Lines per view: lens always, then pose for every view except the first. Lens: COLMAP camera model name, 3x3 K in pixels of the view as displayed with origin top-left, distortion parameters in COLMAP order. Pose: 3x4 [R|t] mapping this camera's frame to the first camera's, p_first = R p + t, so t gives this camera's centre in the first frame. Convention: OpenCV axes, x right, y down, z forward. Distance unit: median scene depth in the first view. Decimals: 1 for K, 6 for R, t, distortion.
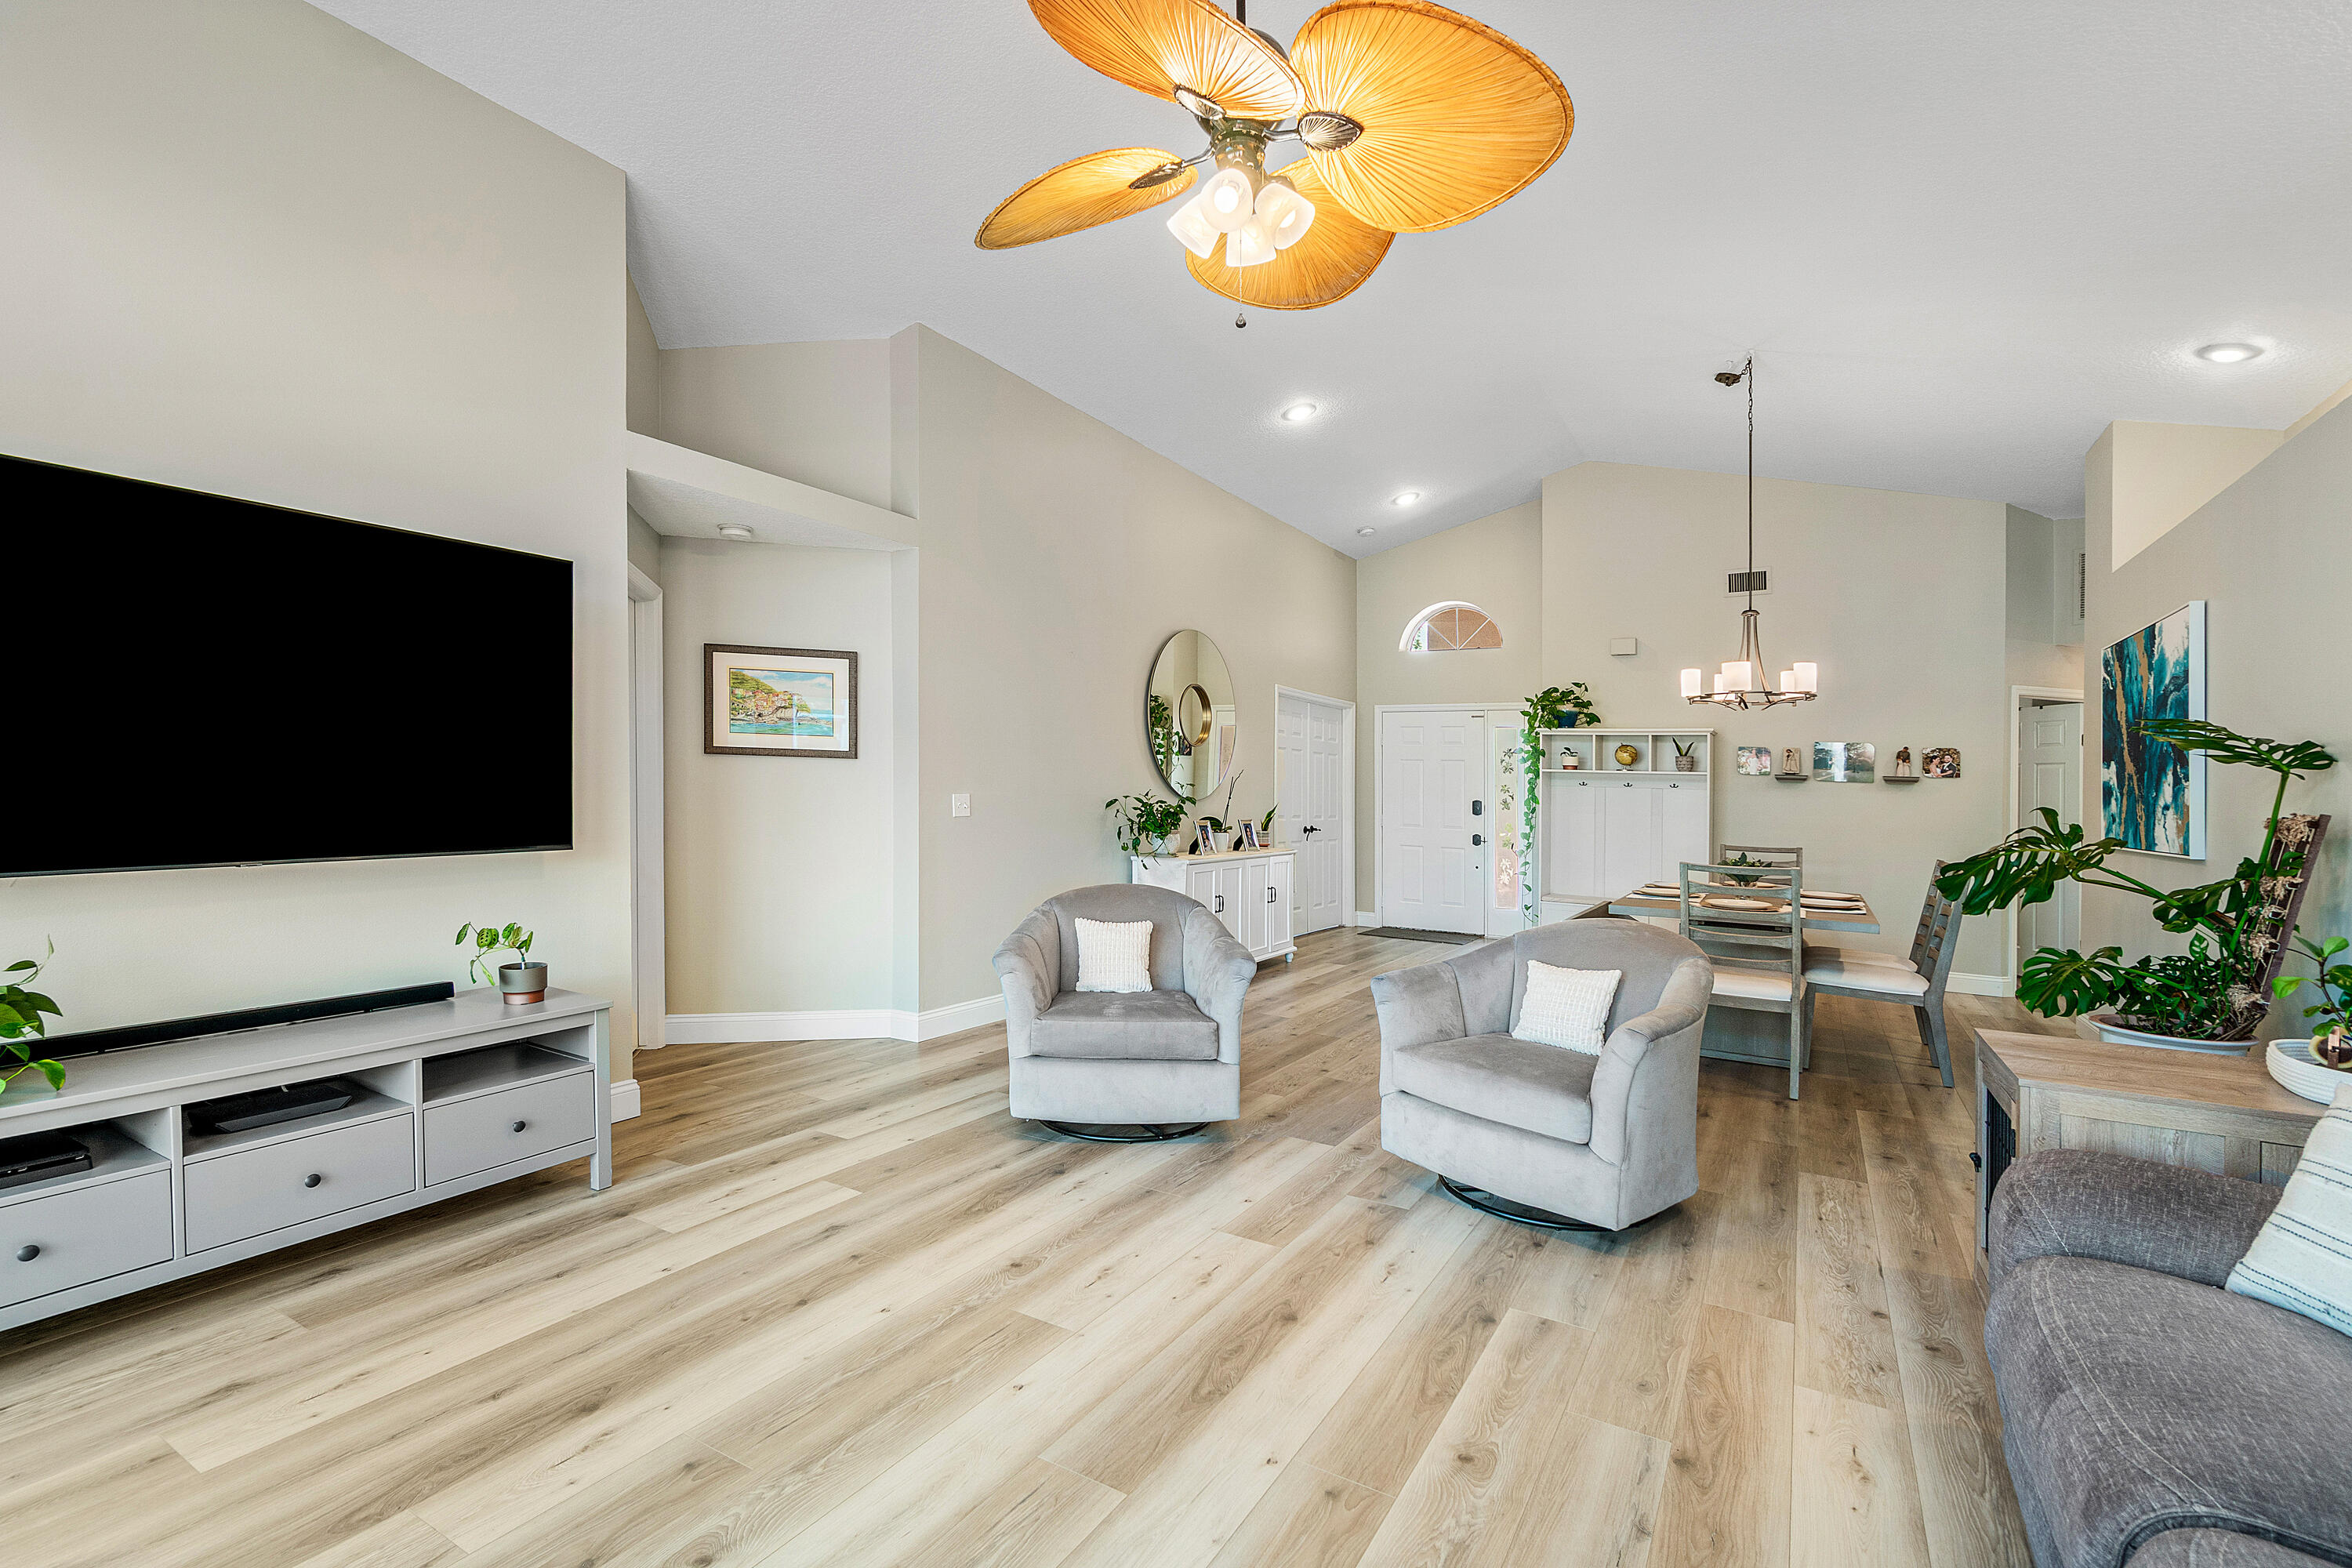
lens RADIAL K [[1050.6, 0, 1133.3], [0, 1050.6, 786.9], [0, 0, 1]] dist [-0.003057, -0.000153]
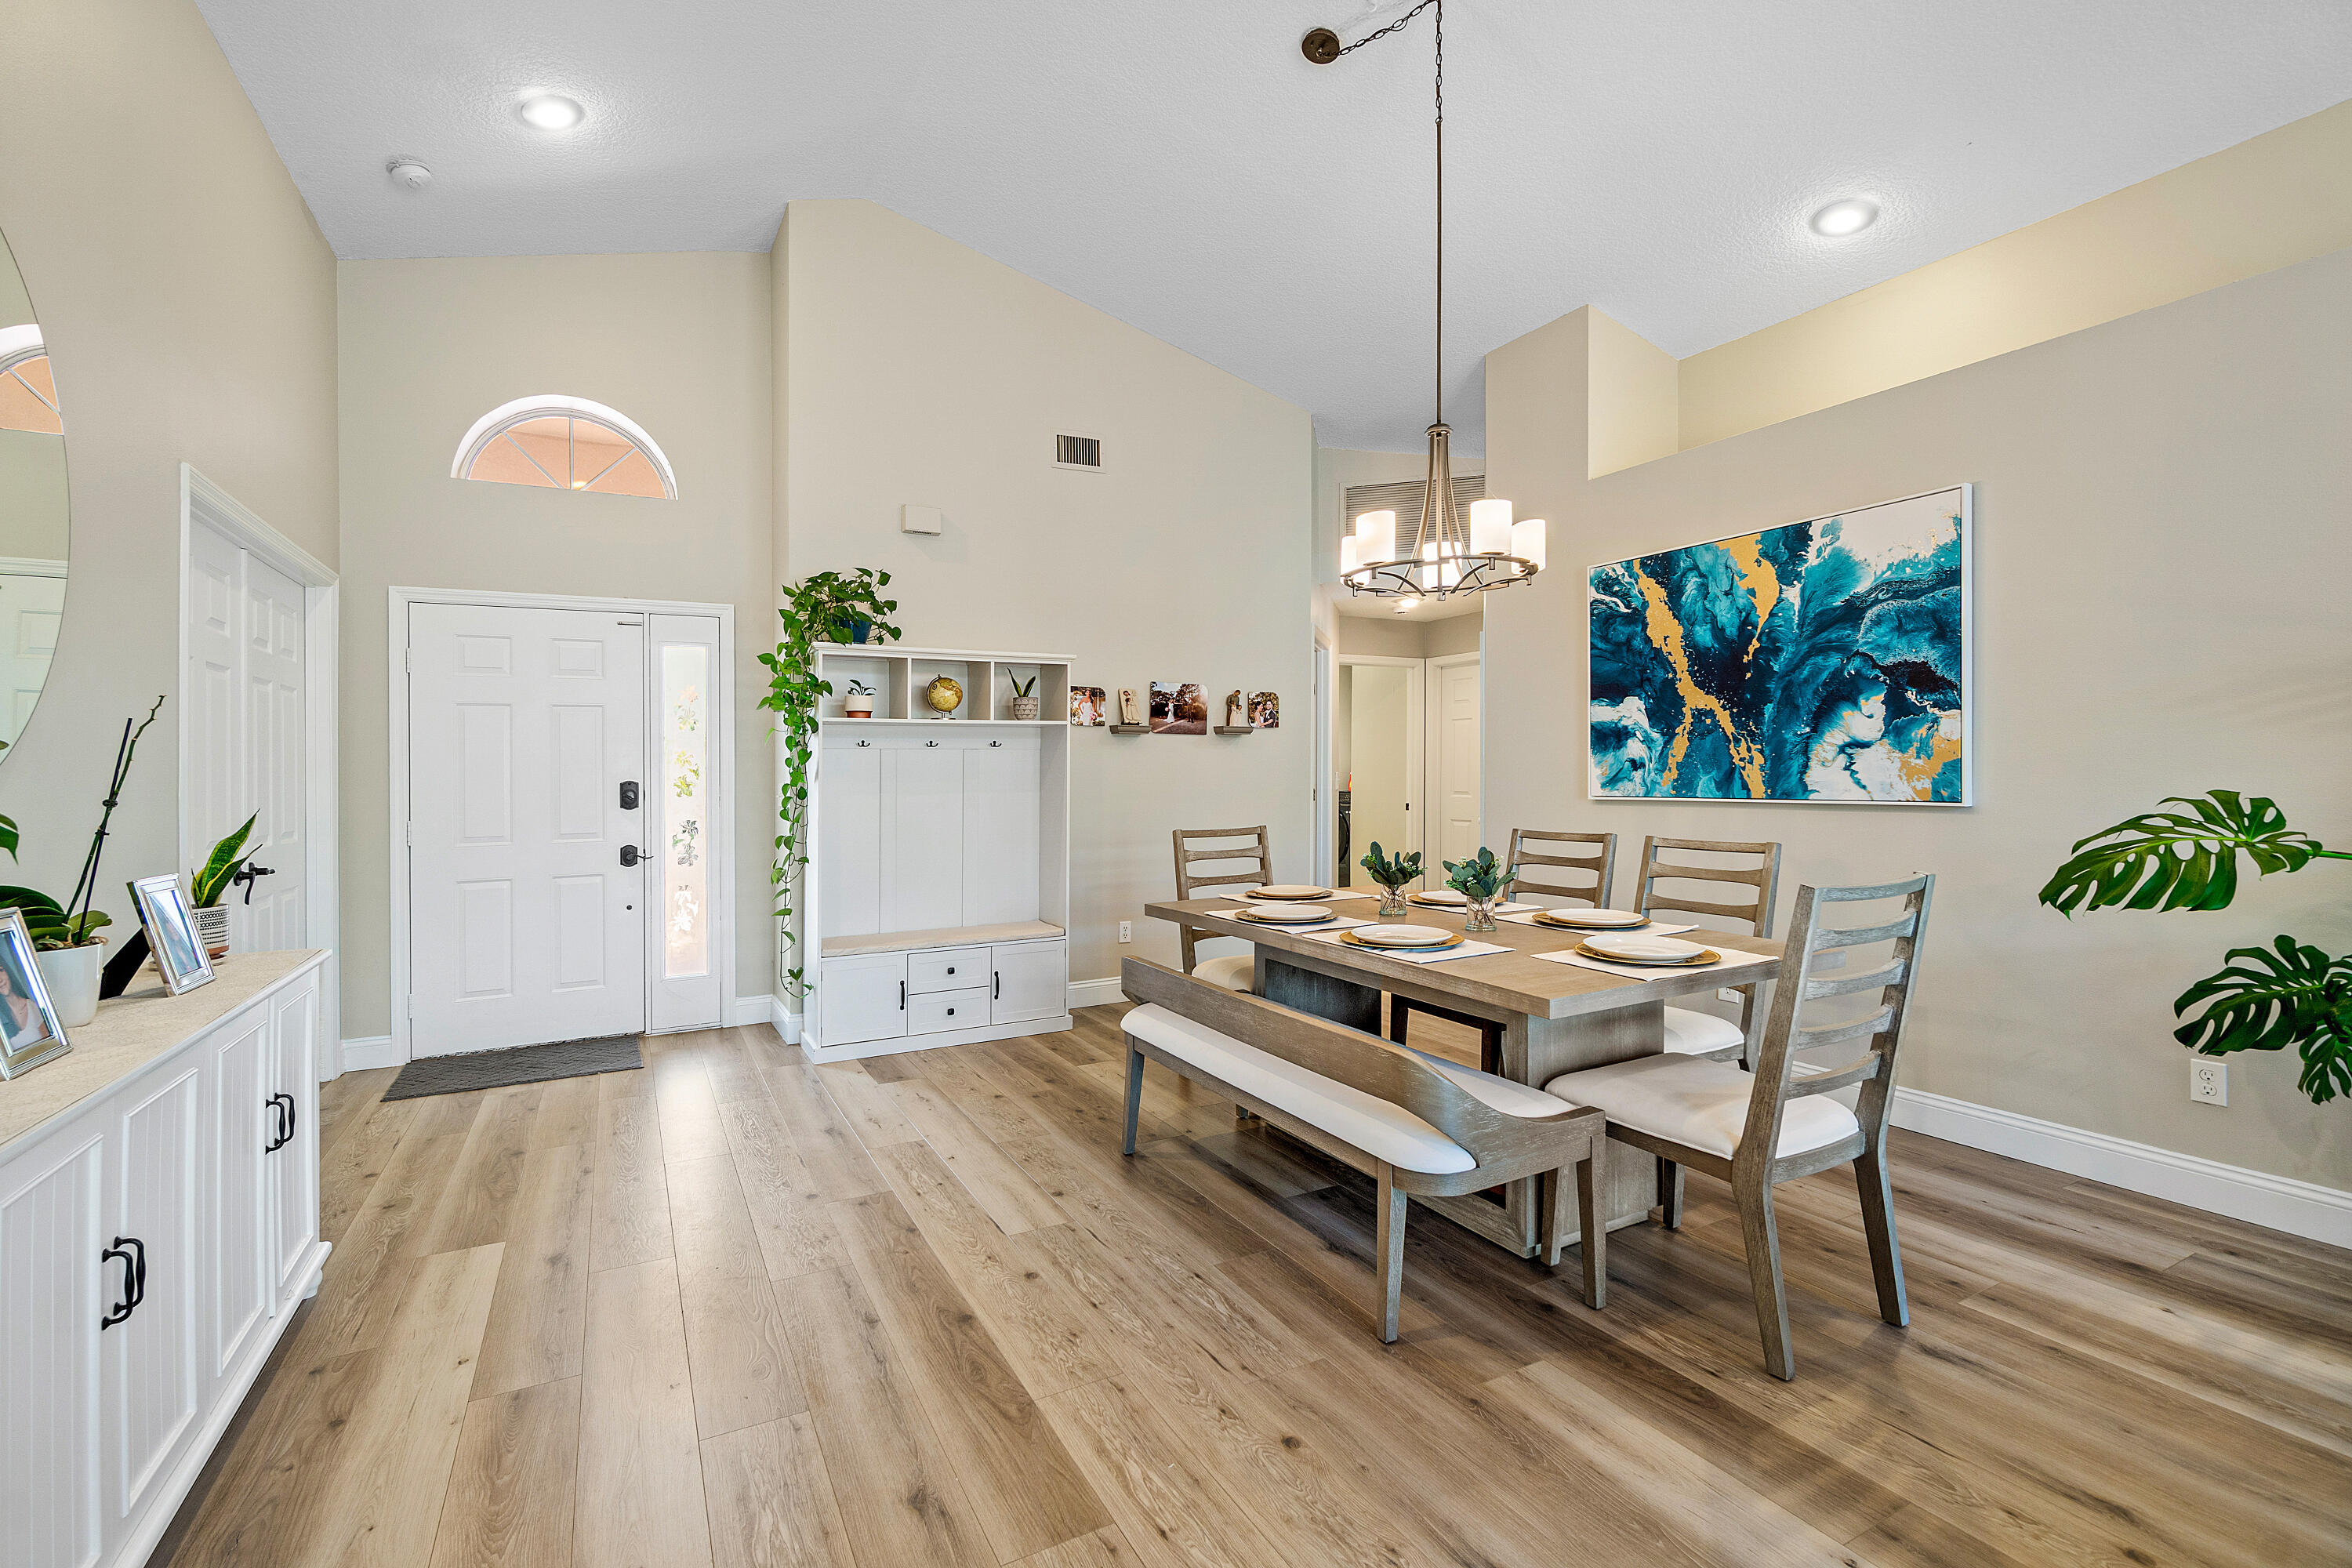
lens RADIAL K [[1039.6, 0, 1118.3], [0, 1039.6, 741.6], [0, 0, 1]] dist [-0.000365, -0.000011]
pose [[0.510953, -0.010384, 0.859546, 0.000634], [0.028446, 0.999584, -0.004834, 0.002781], [-0.859138, 0.026921, 0.511036, 0.642894]]
